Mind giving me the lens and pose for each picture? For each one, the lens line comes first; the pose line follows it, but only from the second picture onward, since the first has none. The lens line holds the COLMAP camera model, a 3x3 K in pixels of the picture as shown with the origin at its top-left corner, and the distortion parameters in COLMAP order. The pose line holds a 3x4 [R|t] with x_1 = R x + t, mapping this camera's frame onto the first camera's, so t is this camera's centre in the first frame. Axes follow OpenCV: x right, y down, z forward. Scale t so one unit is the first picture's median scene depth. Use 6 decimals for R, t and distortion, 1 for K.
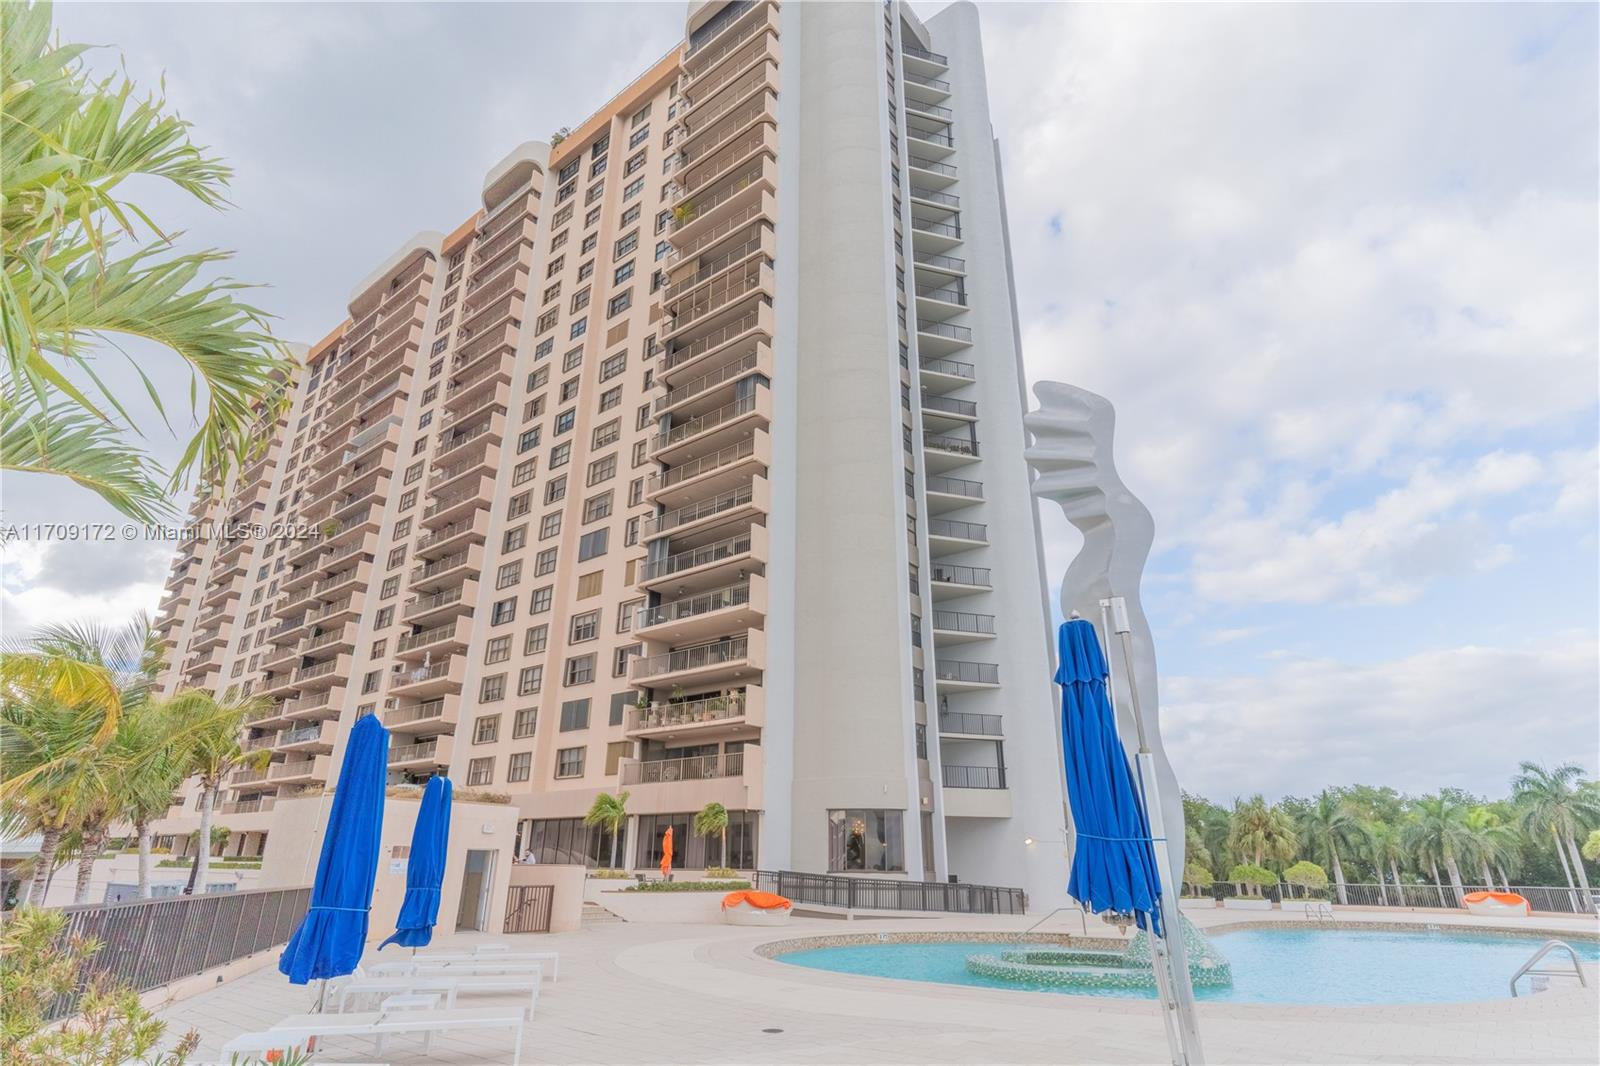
lens RADIAL K [[829.0, 0, 802.9], [0, 829.0, 534.2], [0, 0, 1]] dist [-0.004761, 0.003205]
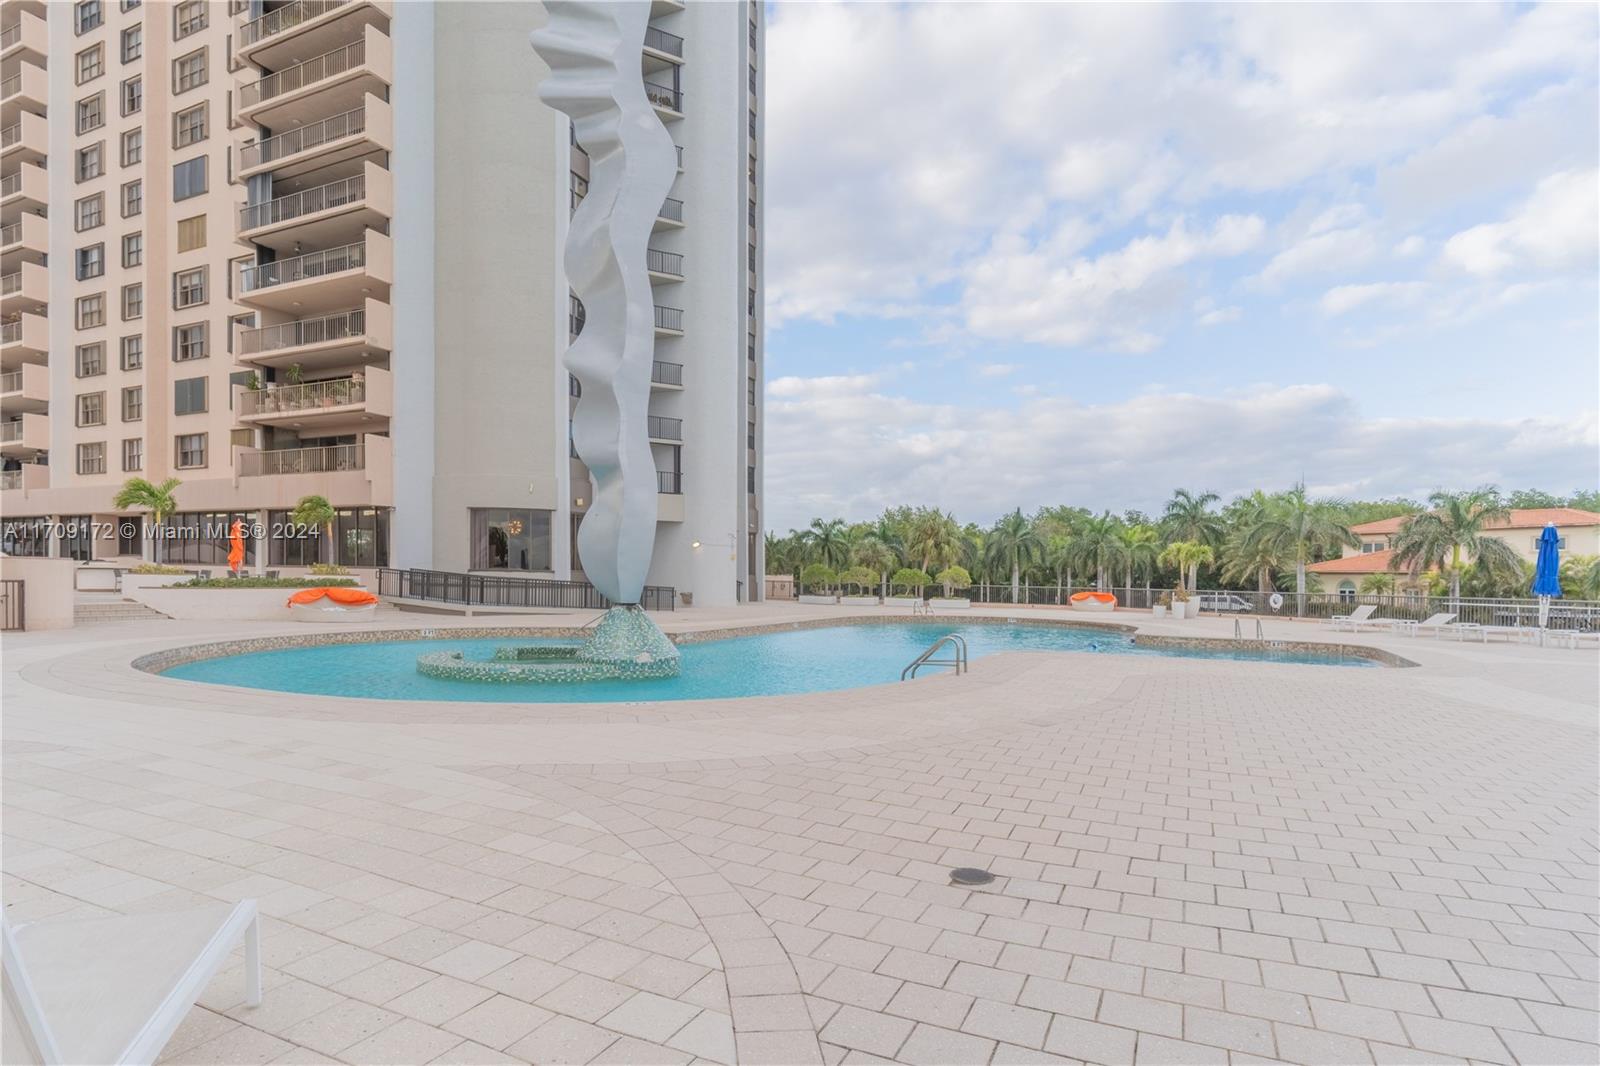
lens RADIAL K [[829.0, 0, 794.5], [0, 829.0, 570.2], [0, 0, 1]] dist [-0.004761, 0.003205]
pose [[0.973806, 0.009092, 0.227199, 0.144803], [-0.093008, 0.927715, 0.361518, 0.022927], [-0.207489, -0.373179, 0.904260, 0.049402]]
